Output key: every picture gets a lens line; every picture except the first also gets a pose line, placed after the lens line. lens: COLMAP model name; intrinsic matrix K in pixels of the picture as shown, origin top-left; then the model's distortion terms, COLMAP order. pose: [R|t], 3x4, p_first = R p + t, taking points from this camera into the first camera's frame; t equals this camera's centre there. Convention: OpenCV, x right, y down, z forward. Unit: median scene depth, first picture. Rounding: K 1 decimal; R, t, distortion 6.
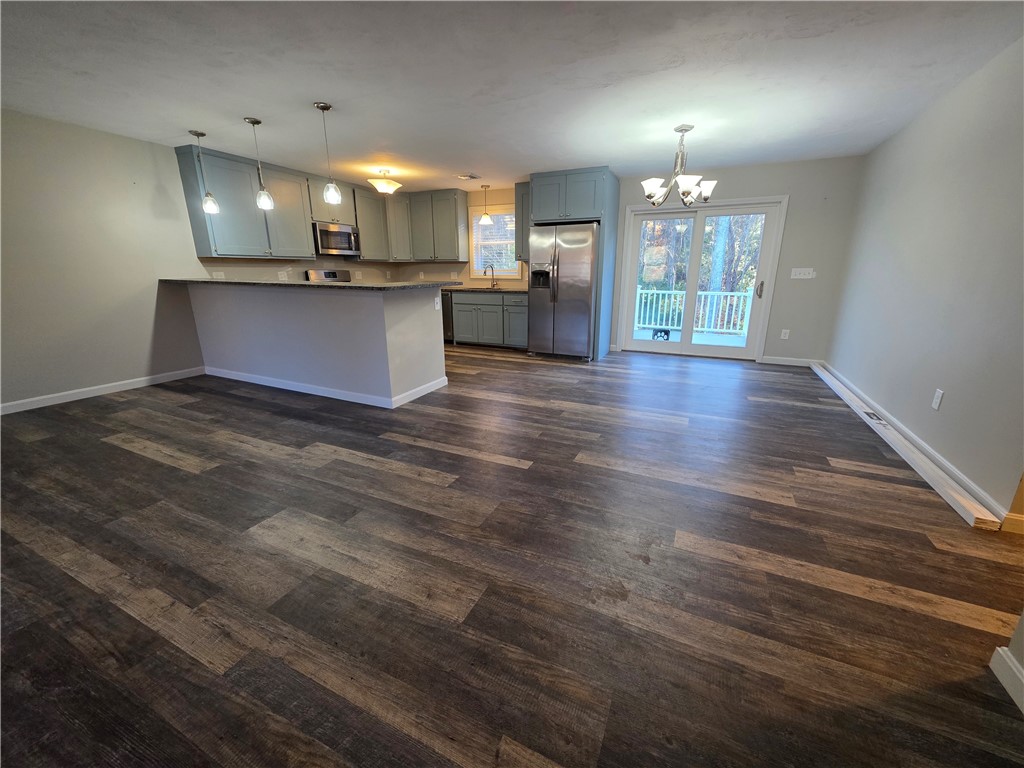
lens RADIAL K [[409.0, 0, 511.8], [0, 409.0, 380.0], [0, 0, 1]] dist [-0.000632, -0.000092]
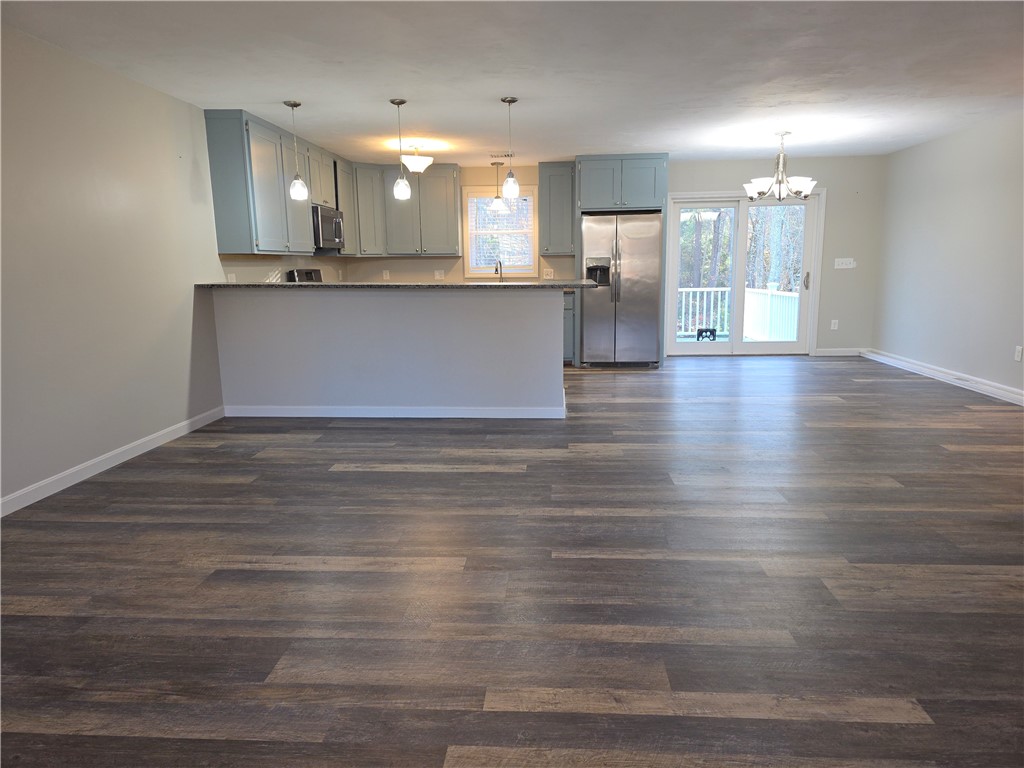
lens RADIAL K [[688.7, 0, 512.0], [0, 688.7, 384.0], [0, 0, 1]] dist [0.056284, -0.001603]
pose [[0.930886, -0.076737, 0.357160, -0.743191], [0.109201, 0.991437, -0.071603, 0.072662], [-0.348607, 0.105656, 0.931295, -0.304573]]
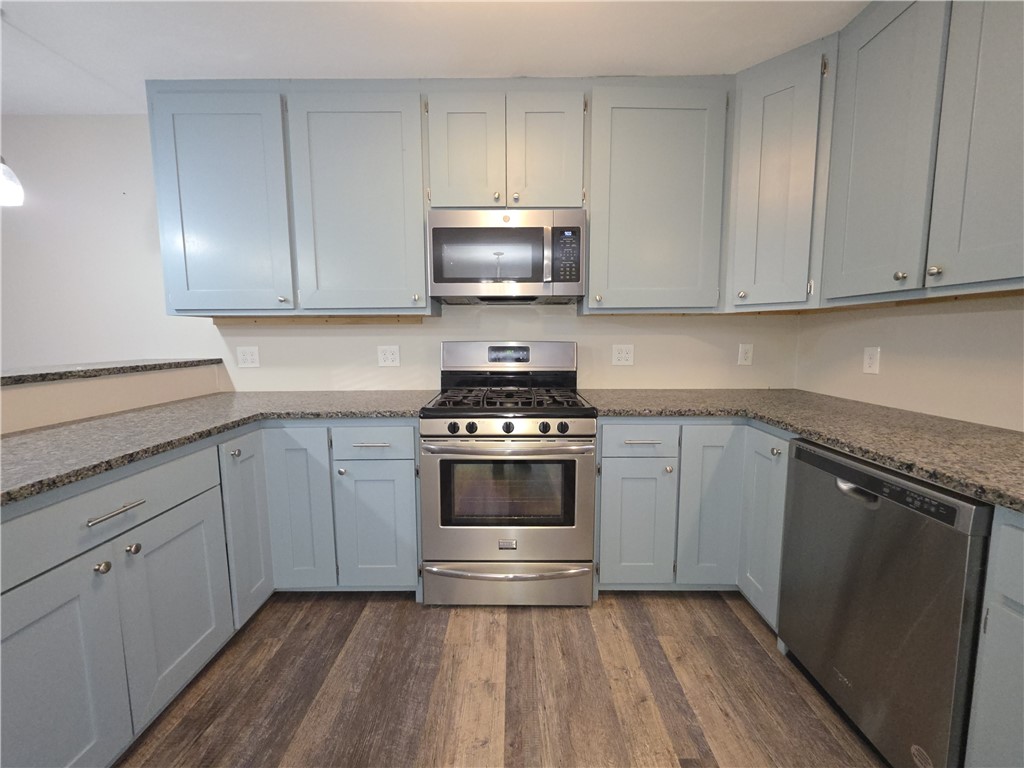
lens RADIAL K [[409.0, 0, 511.8], [0, 409.0, 380.0], [0, 0, 1]] dist [-0.000632, -0.000092]
pose [[0.421676, 0.096189, -0.901630, -0.139763], [-0.238105, 0.971209, -0.007745, -0.305744], [0.874926, 0.217949, 0.432438, 1.128348]]
